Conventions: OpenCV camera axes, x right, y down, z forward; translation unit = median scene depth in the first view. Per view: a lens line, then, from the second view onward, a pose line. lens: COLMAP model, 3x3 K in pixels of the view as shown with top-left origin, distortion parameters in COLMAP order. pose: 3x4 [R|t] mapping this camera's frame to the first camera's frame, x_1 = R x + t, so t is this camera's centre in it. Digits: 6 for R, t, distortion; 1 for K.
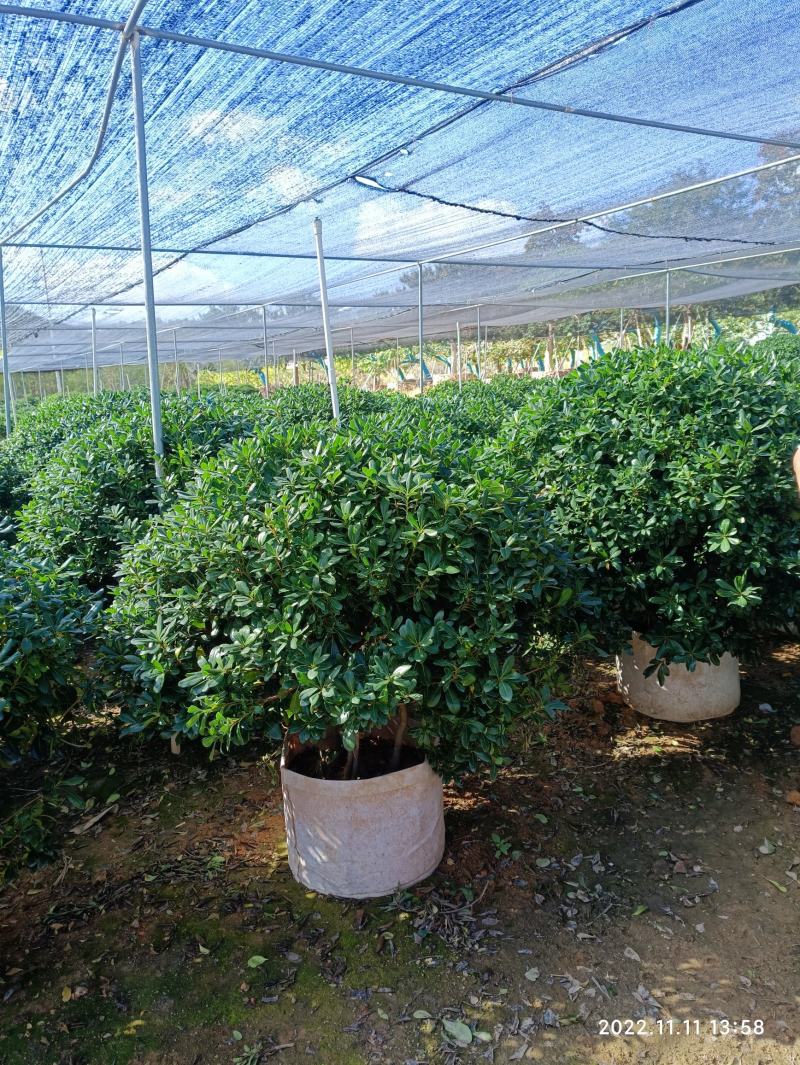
lens RADIAL K [[796.1, 0, 393.0], [0, 796.1, 532.1], [0, 0, 1]] dist [0.031087, -0.025049]
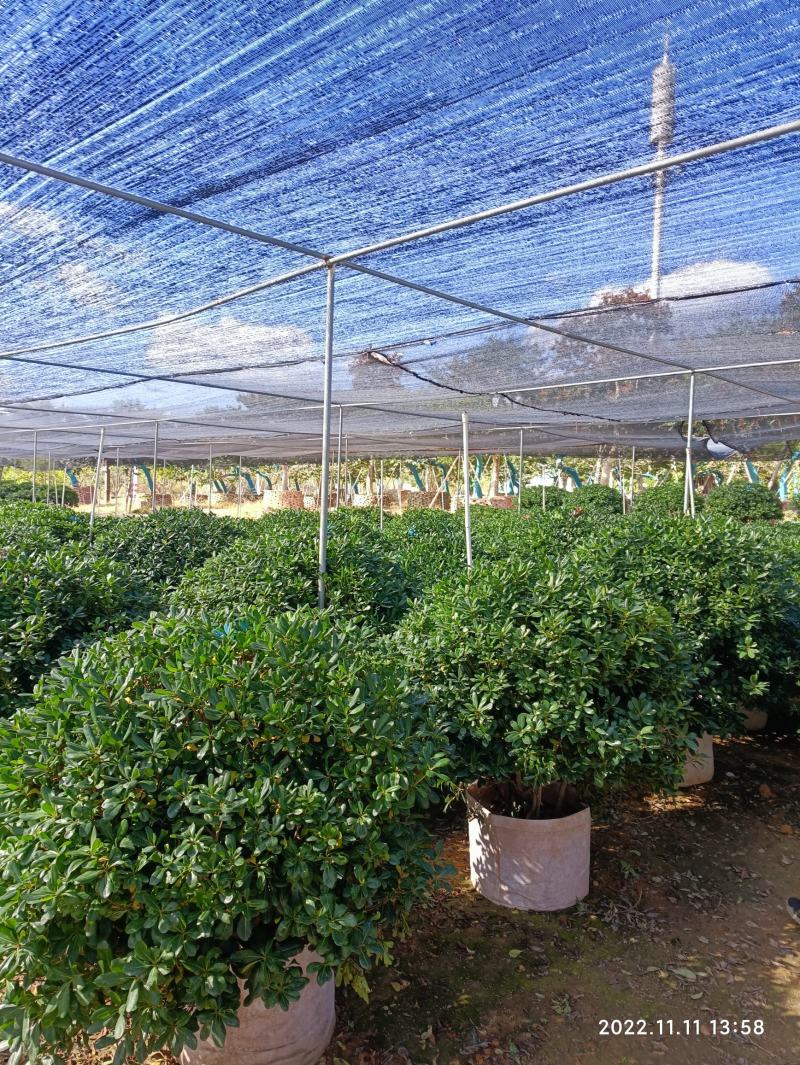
lens RADIAL K [[796.1, 0, 409.5], [0, 796.1, 534.4], [0, 0, 1]] dist [0.031087, -0.025049]
pose [[0.959935, 0.057128, 0.274338, -0.524790], [-0.017950, 0.989524, -0.143249, 0.018451], [-0.279647, 0.132585, 0.950904, -0.239617]]
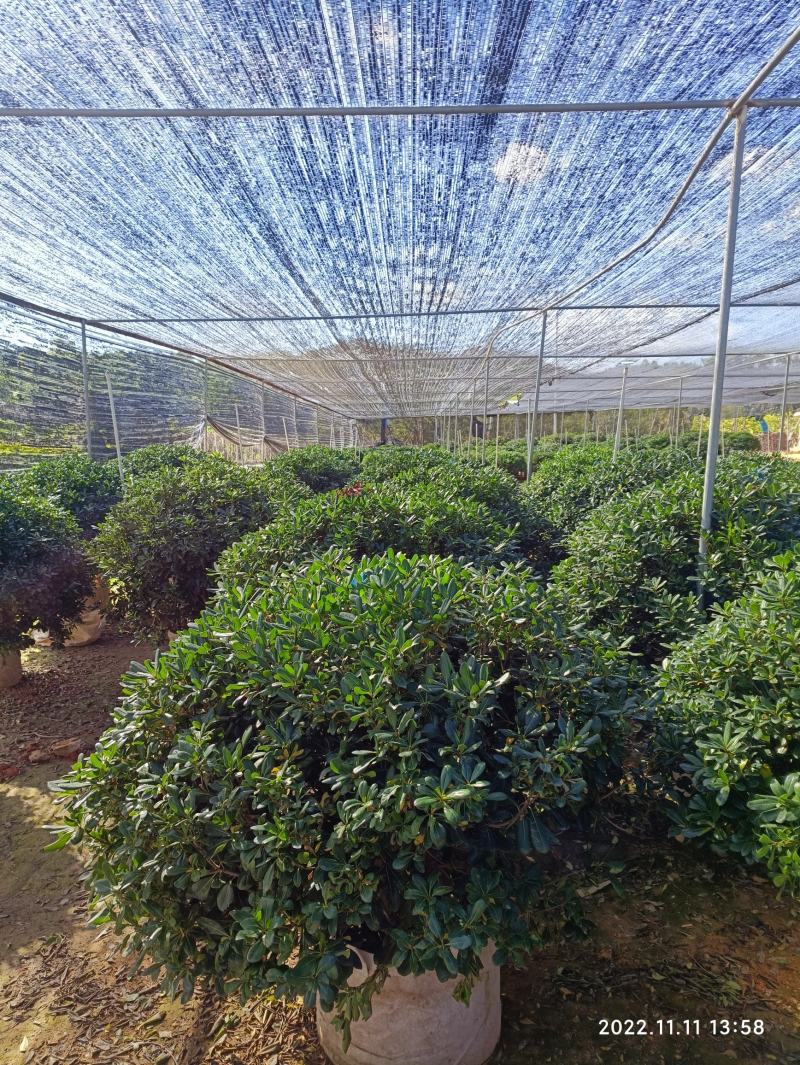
lens RADIAL K [[796.1, 0, 404.3], [0, 796.1, 533.2], [0, 0, 1]] dist [0.031087, -0.025049]
pose [[0.839959, 0.109048, -0.531580, -0.087243], [-0.135525, 0.990714, -0.010911, -0.034505], [0.525454, 0.081207, 0.846938, -0.011913]]
